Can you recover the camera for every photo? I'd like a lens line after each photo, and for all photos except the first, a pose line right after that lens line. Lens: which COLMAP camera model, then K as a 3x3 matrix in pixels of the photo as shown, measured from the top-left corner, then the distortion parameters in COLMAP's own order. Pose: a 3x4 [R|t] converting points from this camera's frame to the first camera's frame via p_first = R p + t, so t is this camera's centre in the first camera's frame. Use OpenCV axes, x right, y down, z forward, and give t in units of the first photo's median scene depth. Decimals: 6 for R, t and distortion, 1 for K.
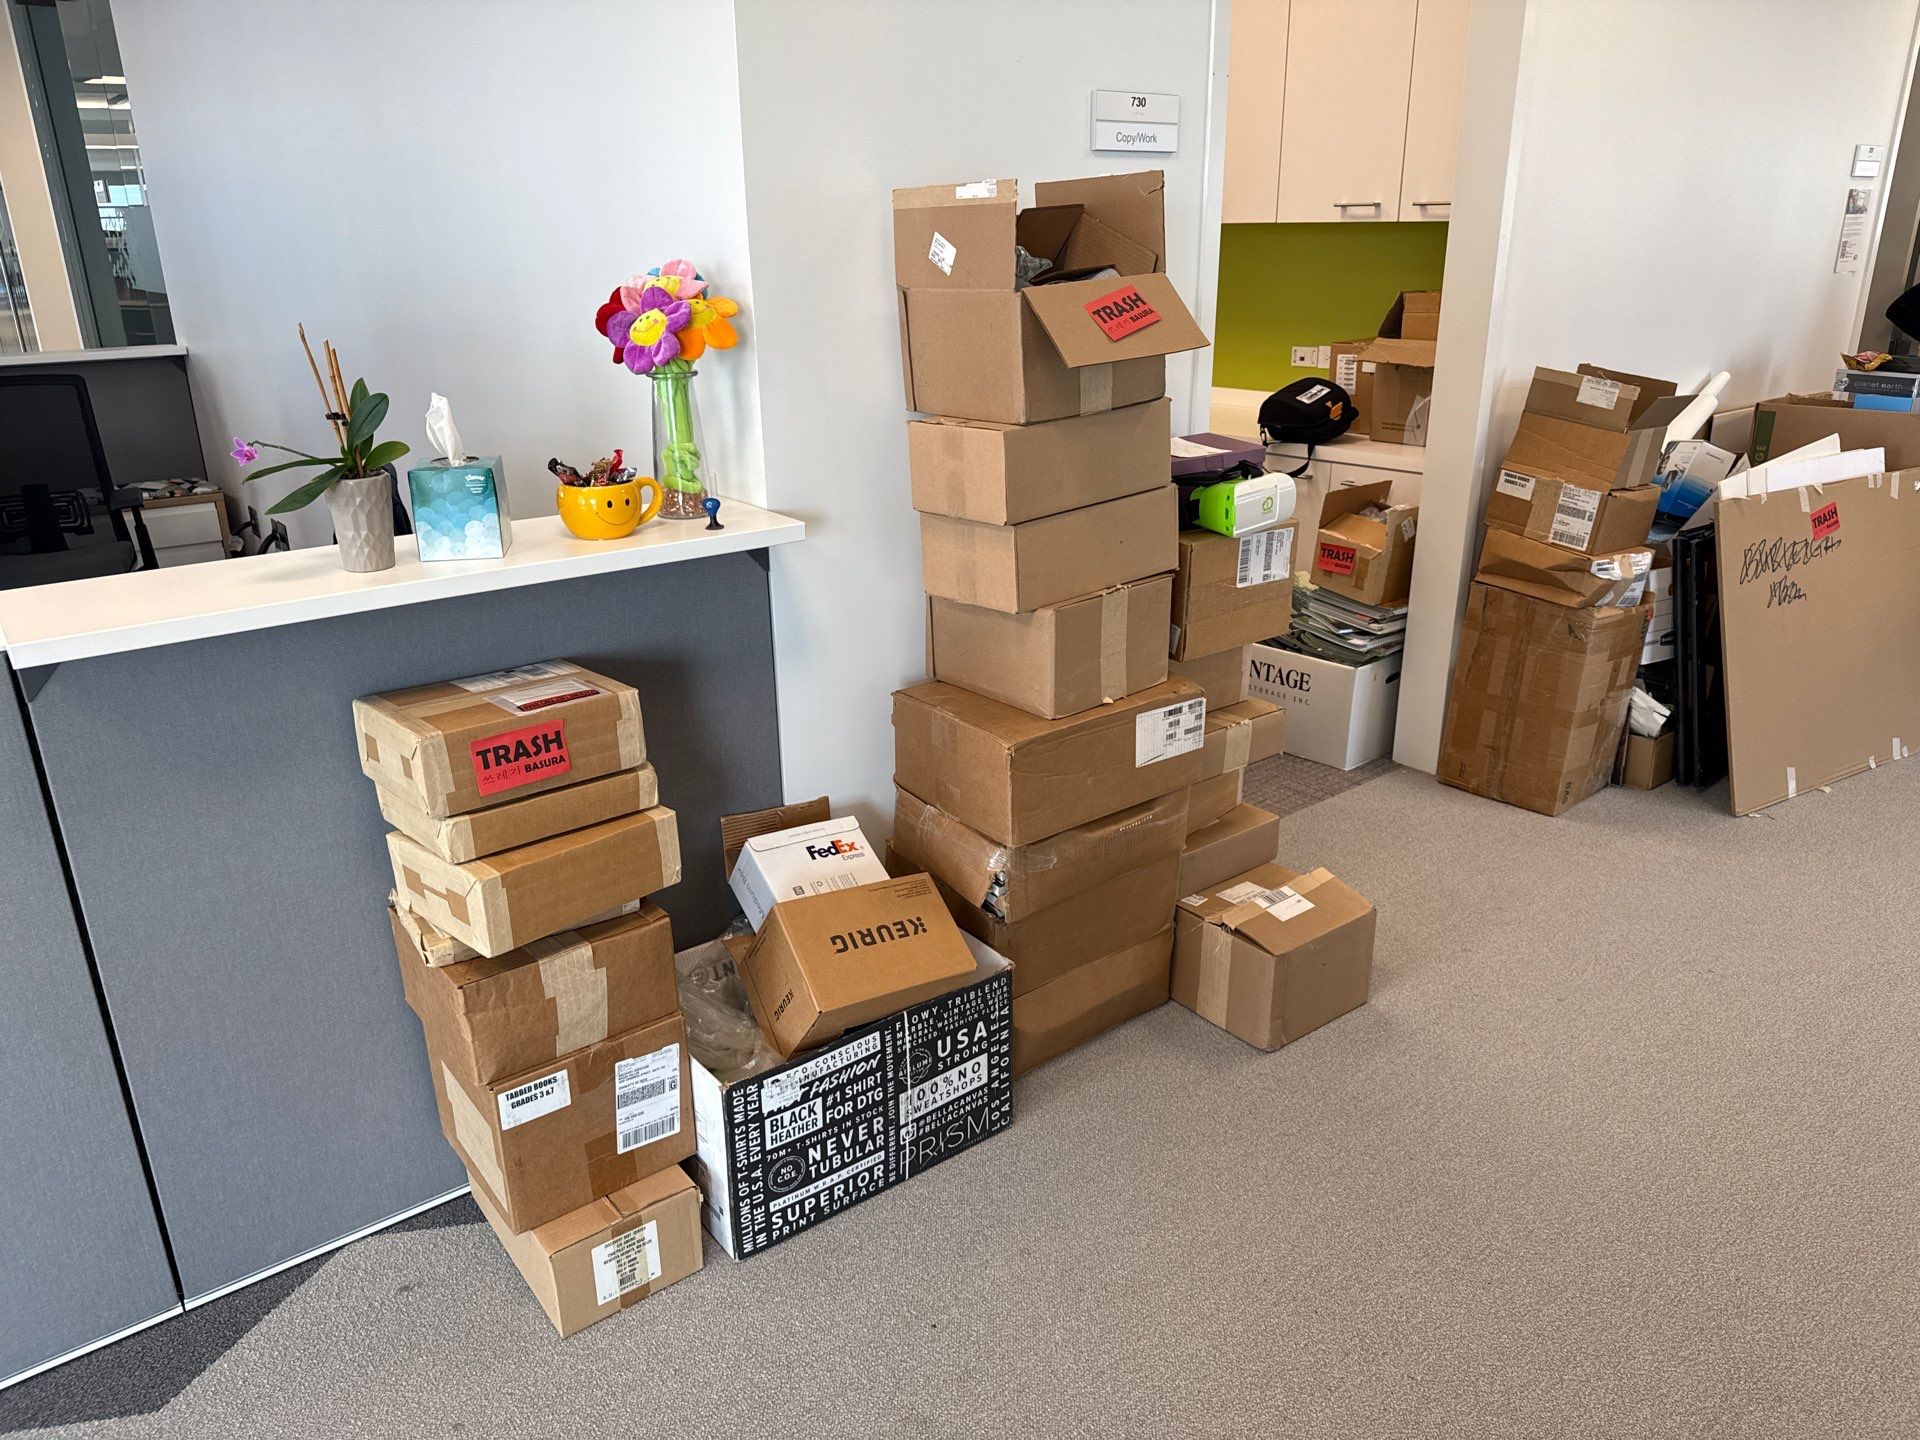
lens RADIAL K [[1325.7, 0, 960.0], [0, 1325.7, 720.0], [0, 0, 1]] dist [0.005146, -0.010846]
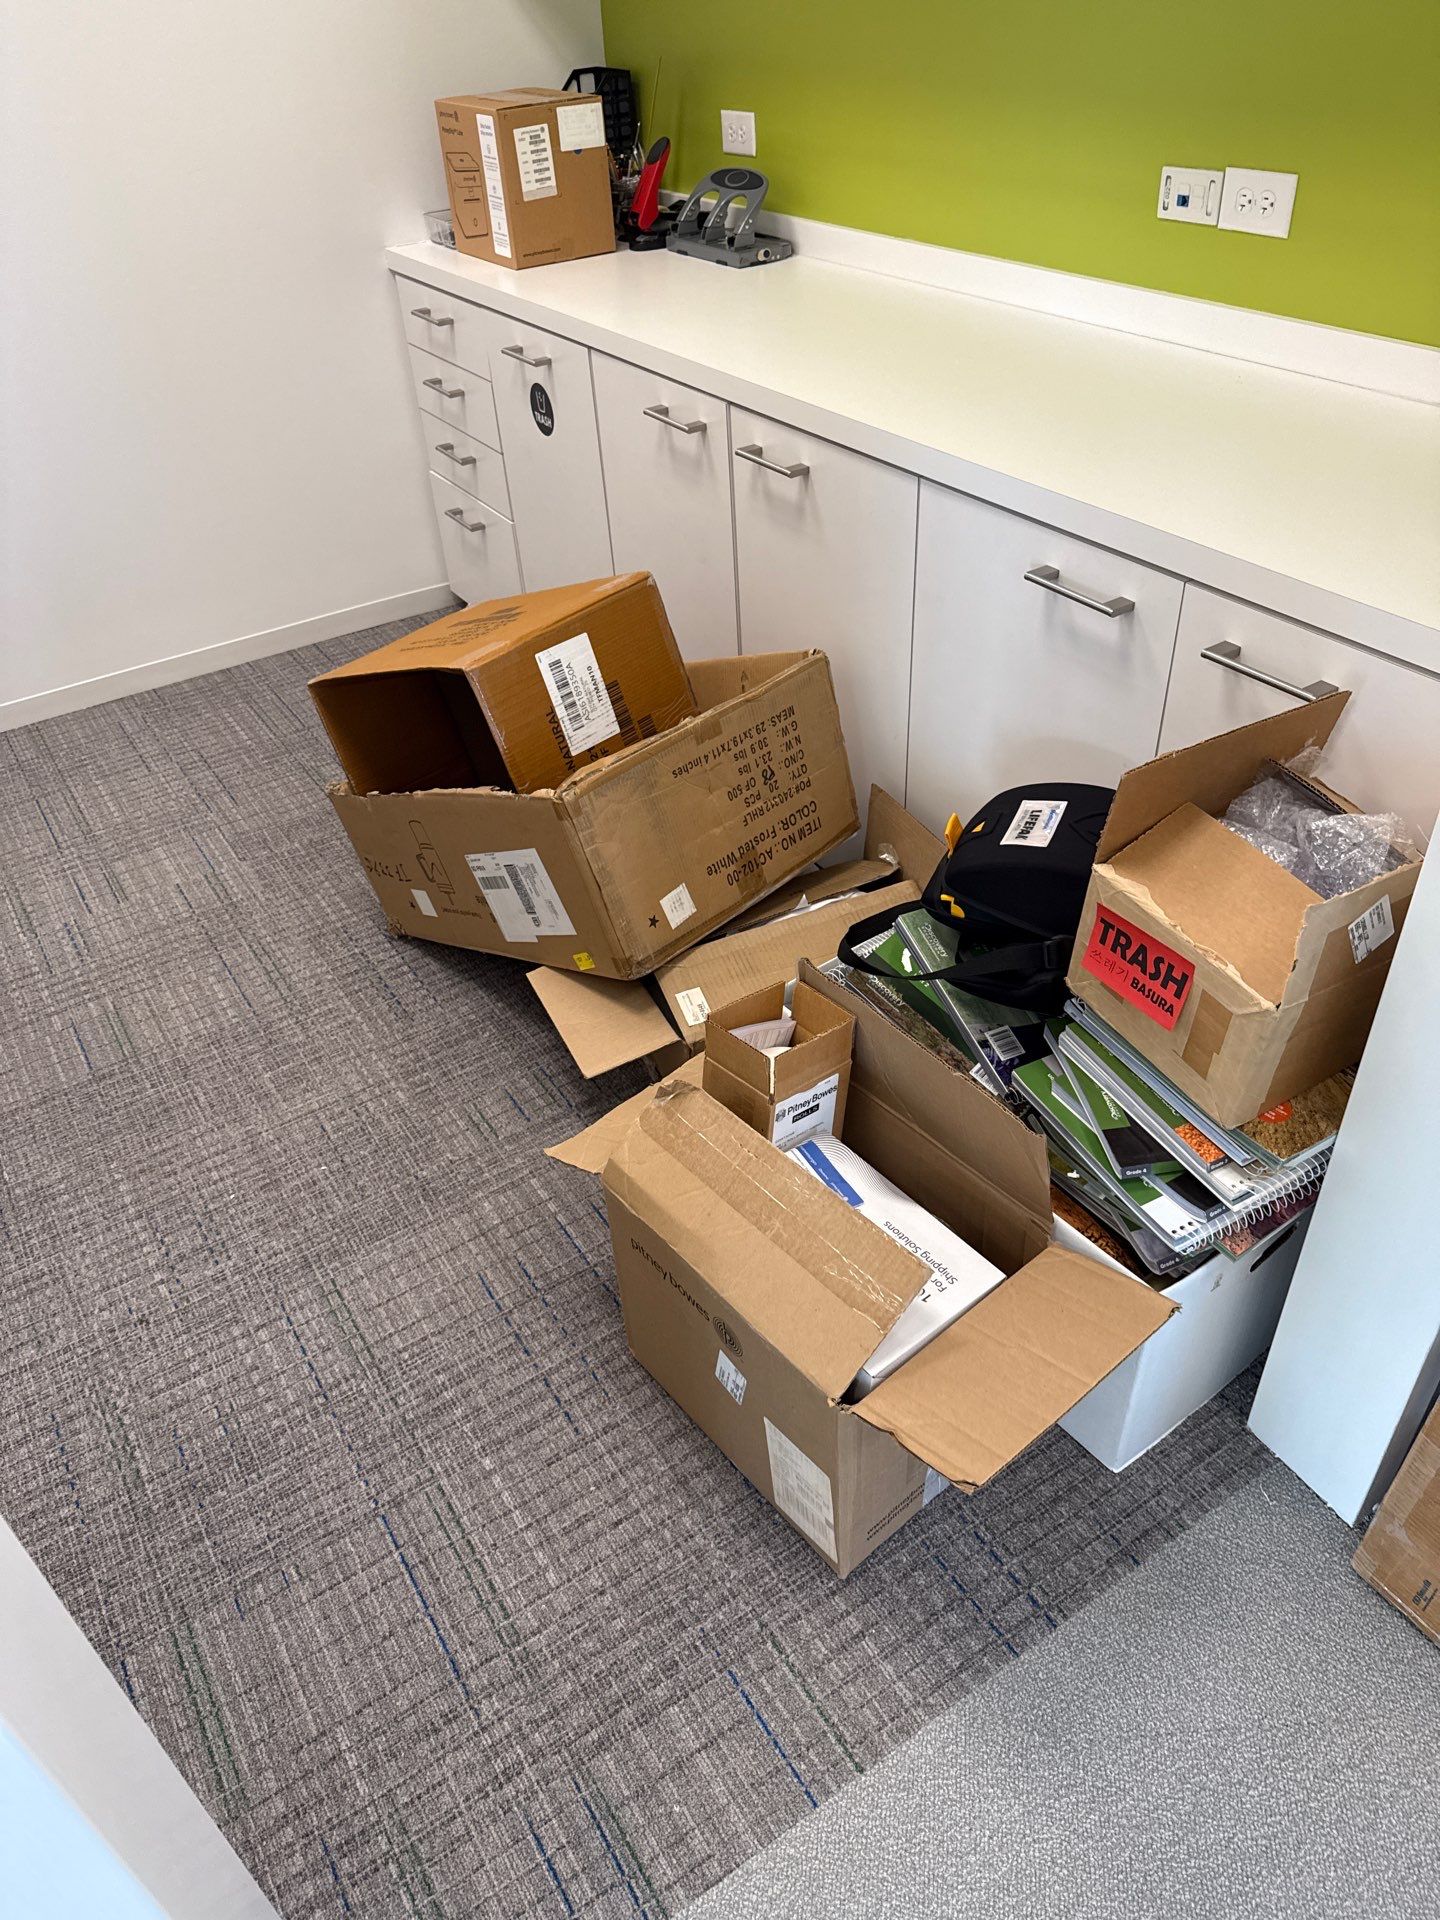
lens RADIAL K [[1355.7, 0, 720.0], [0, 1355.7, 960.0], [0, 0, 1]] dist [0.011384, -0.026686]
pose [[0.992776, 0.030627, -0.116005, 0.221175], [0.006598, 0.951472, 0.307664, -0.230791], [0.119798, -0.306207, 0.944397, 0.672544]]
